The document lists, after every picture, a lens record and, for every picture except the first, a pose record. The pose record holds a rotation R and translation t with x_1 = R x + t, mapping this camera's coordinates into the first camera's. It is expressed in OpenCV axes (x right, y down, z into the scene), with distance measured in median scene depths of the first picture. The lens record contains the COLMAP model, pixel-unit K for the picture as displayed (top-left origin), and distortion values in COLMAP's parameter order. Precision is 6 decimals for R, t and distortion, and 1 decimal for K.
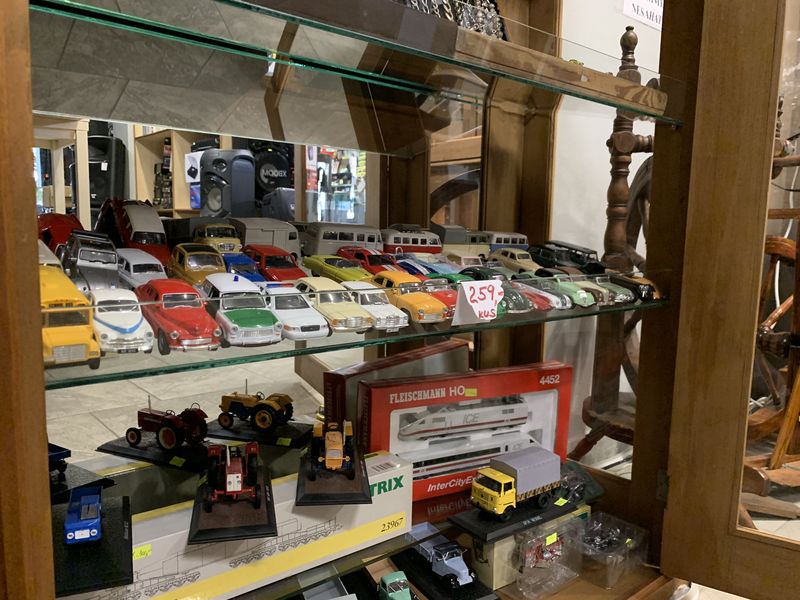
lens RADIAL K [[608.7, 0, 400.0], [0, 608.7, 300.0], [0, 0, 1]] dist [0.020443, -0.030469]
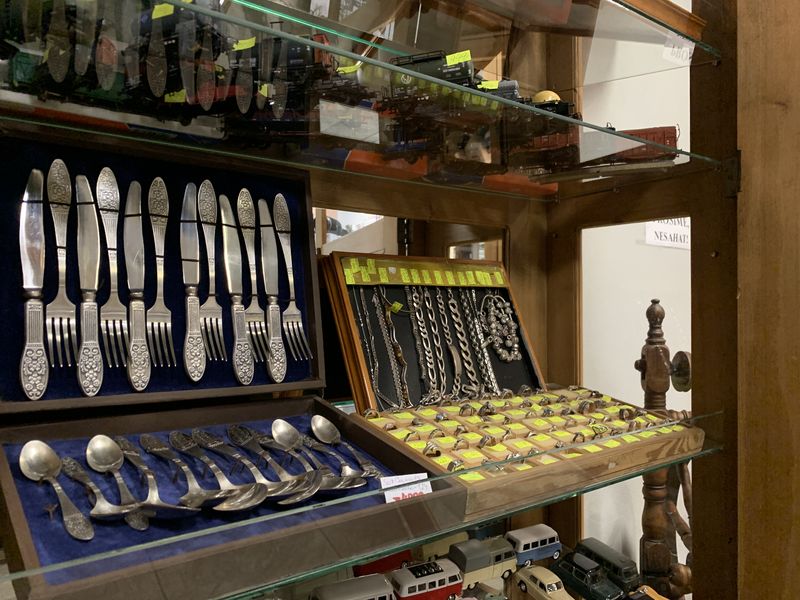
lens RADIAL K [[608.7, 0, 400.0], [0, 608.7, 300.0], [0, 0, 1]] dist [0.020443, -0.030469]
pose [[0.998568, -0.025446, -0.047056, 0.024296], [0.019714, 0.992759, -0.118498, -0.330989], [0.049730, 0.117400, 0.991839, 0.039072]]
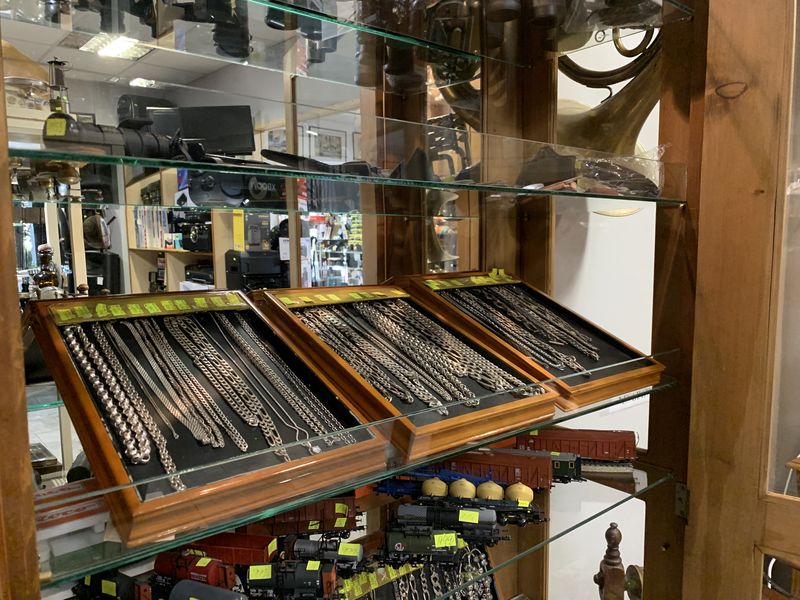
lens RADIAL K [[612.6, 0, 400.0], [0, 612.6, 300.0], [0, 0, 1]] dist [-0.007091, -0.002806]
pose [[0.999052, -0.043297, 0.004522, 0.019060], [0.043241, 0.998995, 0.011832, -0.833885], [-0.005029, -0.011625, 0.999920, -0.048004]]
